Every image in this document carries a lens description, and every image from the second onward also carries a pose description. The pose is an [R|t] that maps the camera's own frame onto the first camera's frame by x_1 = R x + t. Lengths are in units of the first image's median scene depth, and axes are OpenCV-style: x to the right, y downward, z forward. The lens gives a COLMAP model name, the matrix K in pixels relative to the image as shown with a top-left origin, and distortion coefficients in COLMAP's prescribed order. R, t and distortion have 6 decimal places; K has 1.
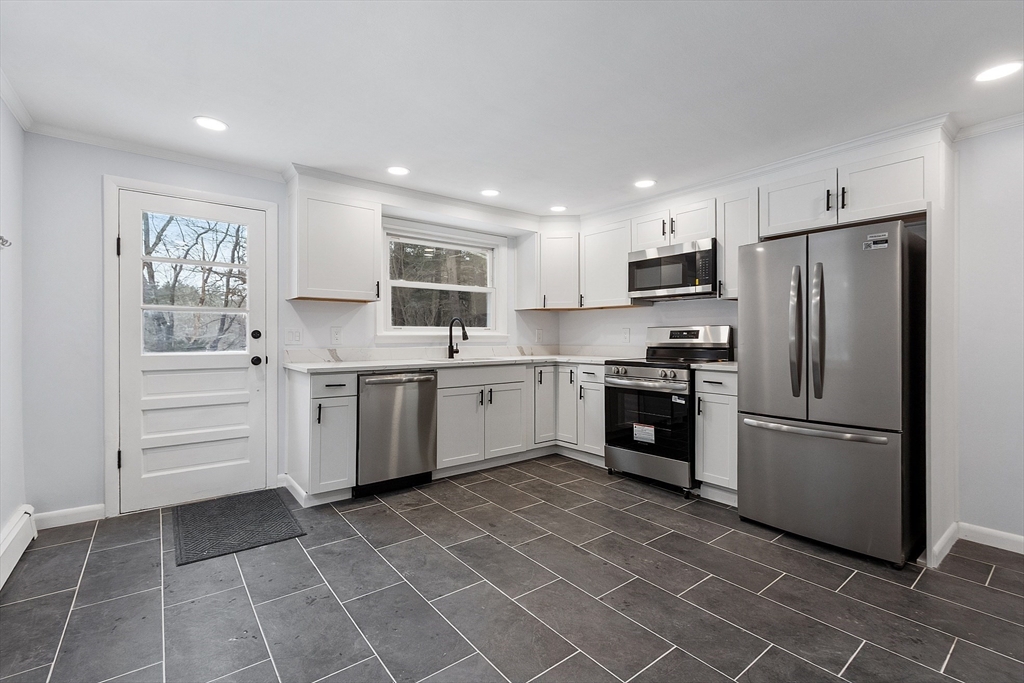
lens RADIAL K [[451.8, 0, 511.2], [0, 451.8, 336.3], [0, 0, 1]] dist [0.003064, -0.001725]
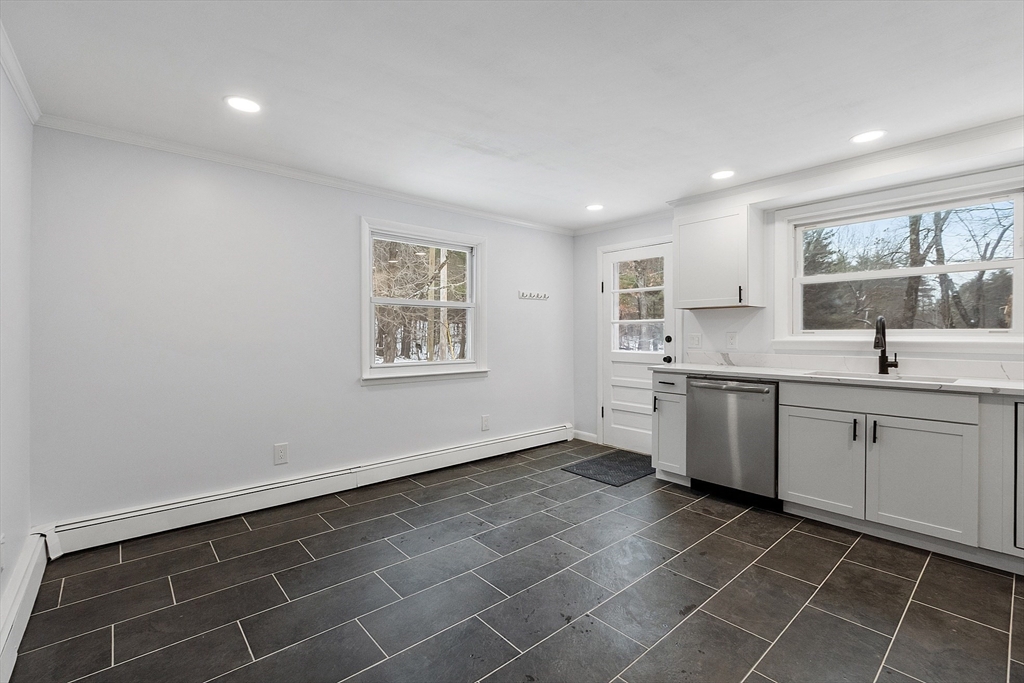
lens RADIAL K [[451.8, 0, 499.2], [0, 451.8, 336.4], [0, 0, 1]] dist [0.003064, -0.001725]
pose [[0.040031, 0.003465, -0.999192, 0.648380], [-0.000176, 0.999994, 0.003461, -0.015109], [0.999198, 0.000037, 0.040031, 0.426821]]
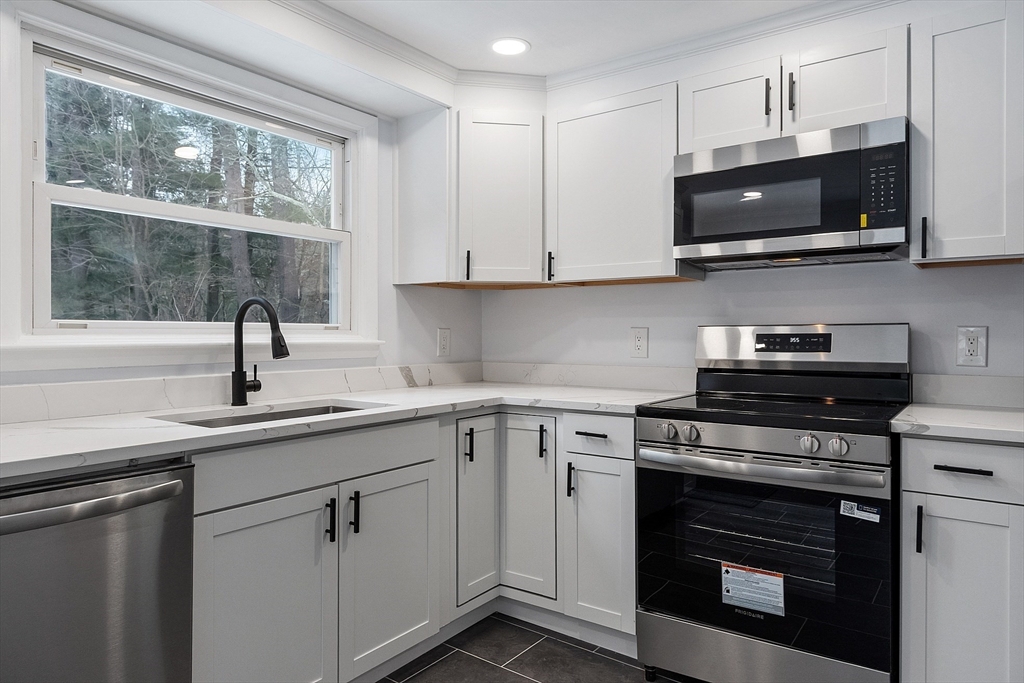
lens RADIAL K [[640.4, 0, 506.7], [0, 640.4, 333.0], [0, 0, 1]] dist [0.005016, 0.002298]
pose [[0.964509, 0.001403, 0.264046, -0.067919], [-0.000811, 0.999997, -0.002349, -0.012696], [-0.264048, 0.002051, 0.964507, 0.488551]]
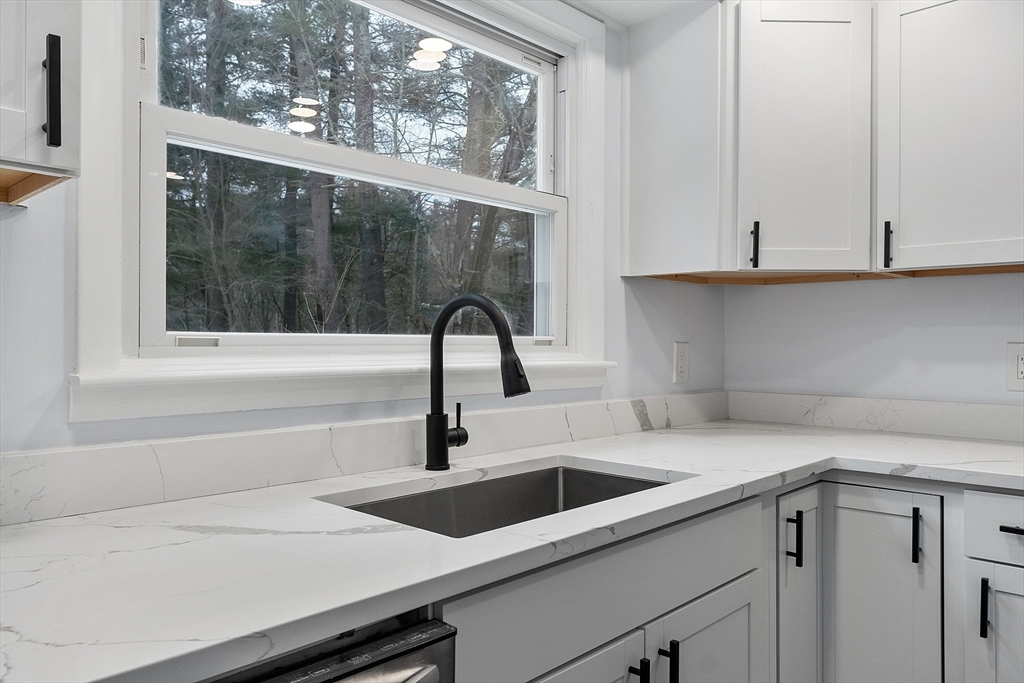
lens RADIAL K [[729.4, 0, 512.4], [0, 729.4, 338.8], [0, 0, 1]] dist [0.008938, 0.004086]
pose [[0.990045, 0.005486, 0.140642, -0.172814], [-0.004858, 0.999977, -0.004808, -0.020314], [-0.140665, 0.004077, 0.990049, 0.718157]]
